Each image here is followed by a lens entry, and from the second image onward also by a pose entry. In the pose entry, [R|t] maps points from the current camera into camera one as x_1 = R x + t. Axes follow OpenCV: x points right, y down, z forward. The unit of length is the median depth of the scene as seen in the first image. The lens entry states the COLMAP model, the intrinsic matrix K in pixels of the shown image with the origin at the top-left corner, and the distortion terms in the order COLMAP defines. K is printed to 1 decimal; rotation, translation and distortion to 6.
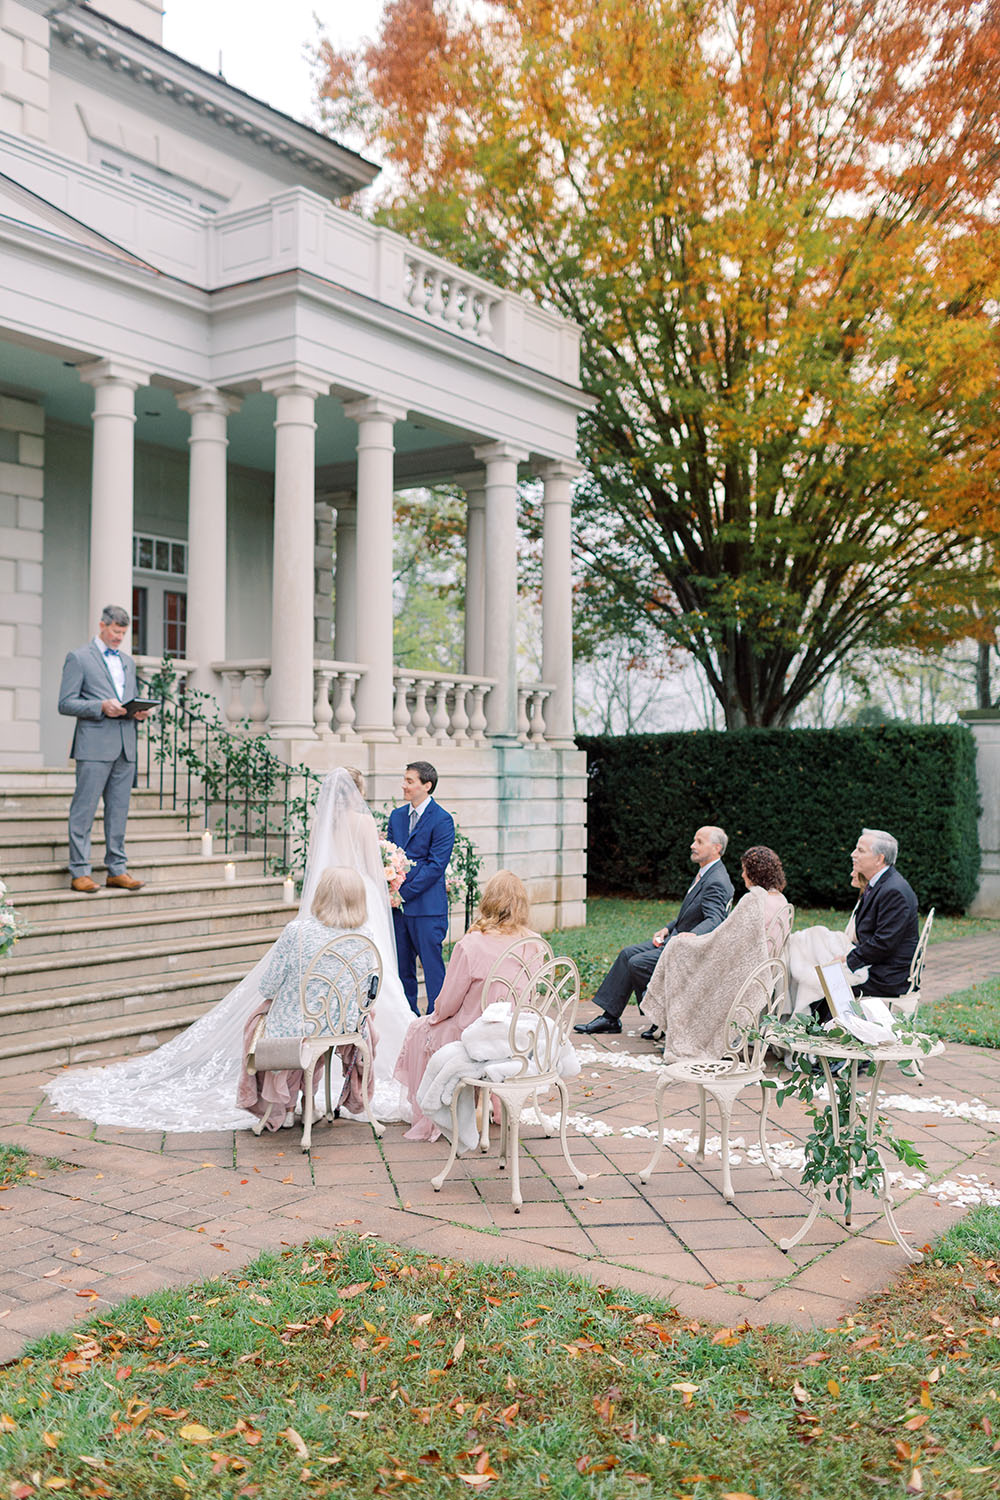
lens RADIAL K [[1429.4, 0, 500.0], [0, 1429.4, 750.0], [0, 0, 1]] dist [0.006292, 0.006503]
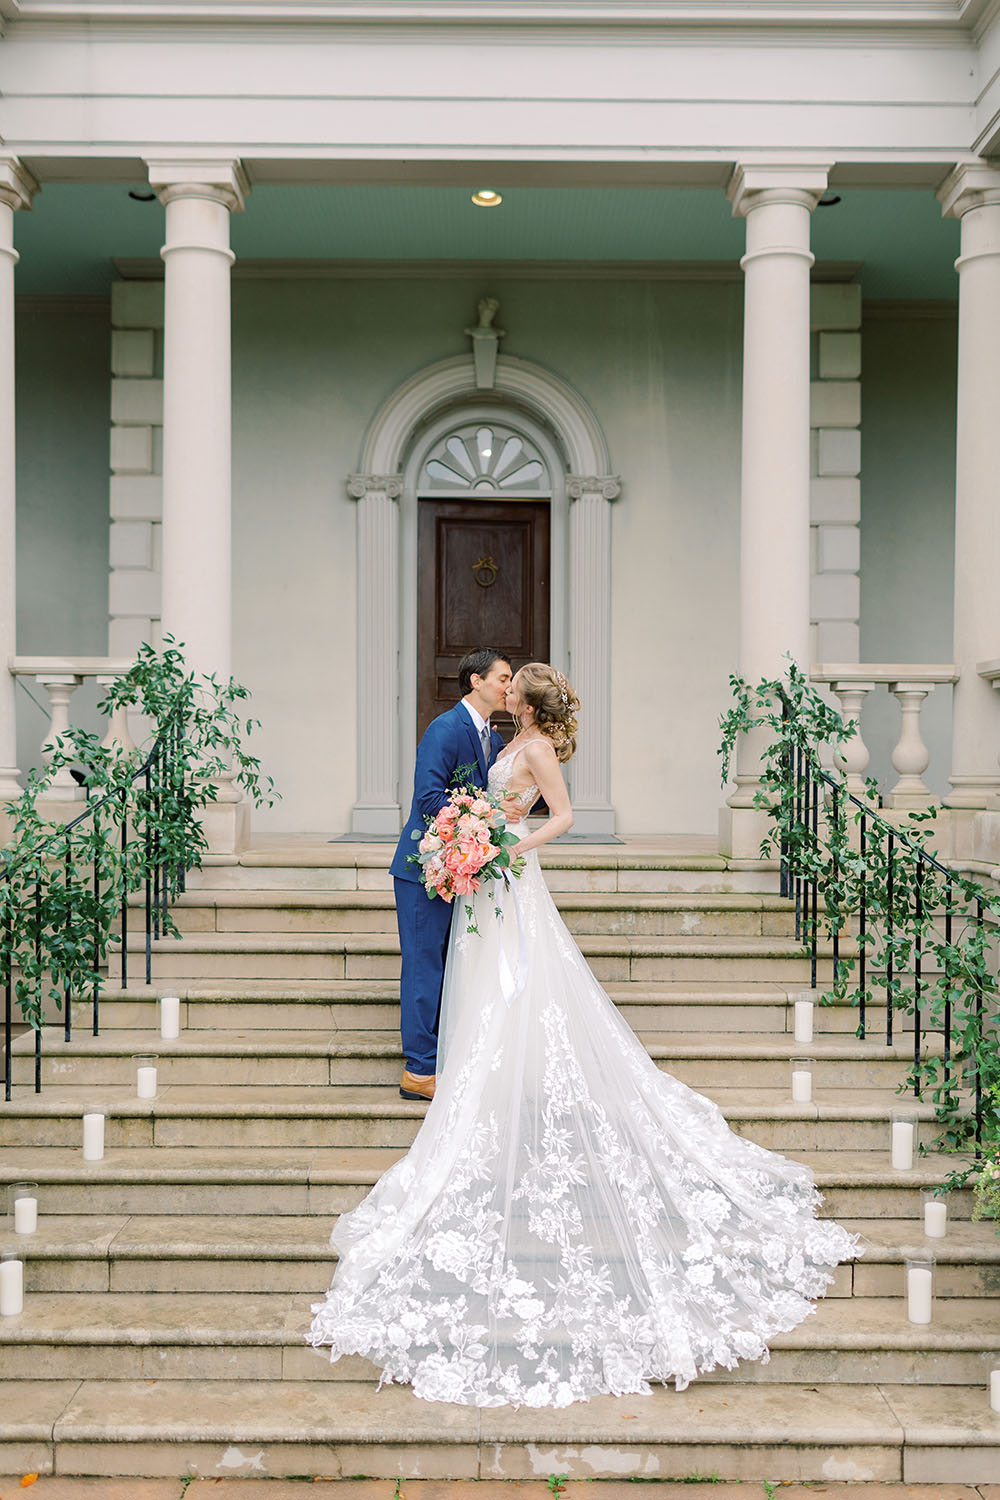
lens RADIAL K [[1530.9, 0, 500.0], [0, 1530.9, 750.0], [0, 0, 1]] dist [-0.000393, -0.004647]
pose [[0.582392, -0.019236, -0.812681, 0.142102], [0.011935, 0.999815, -0.015112, -0.019728], [0.812821, -0.000898, 0.582513, 0.449844]]
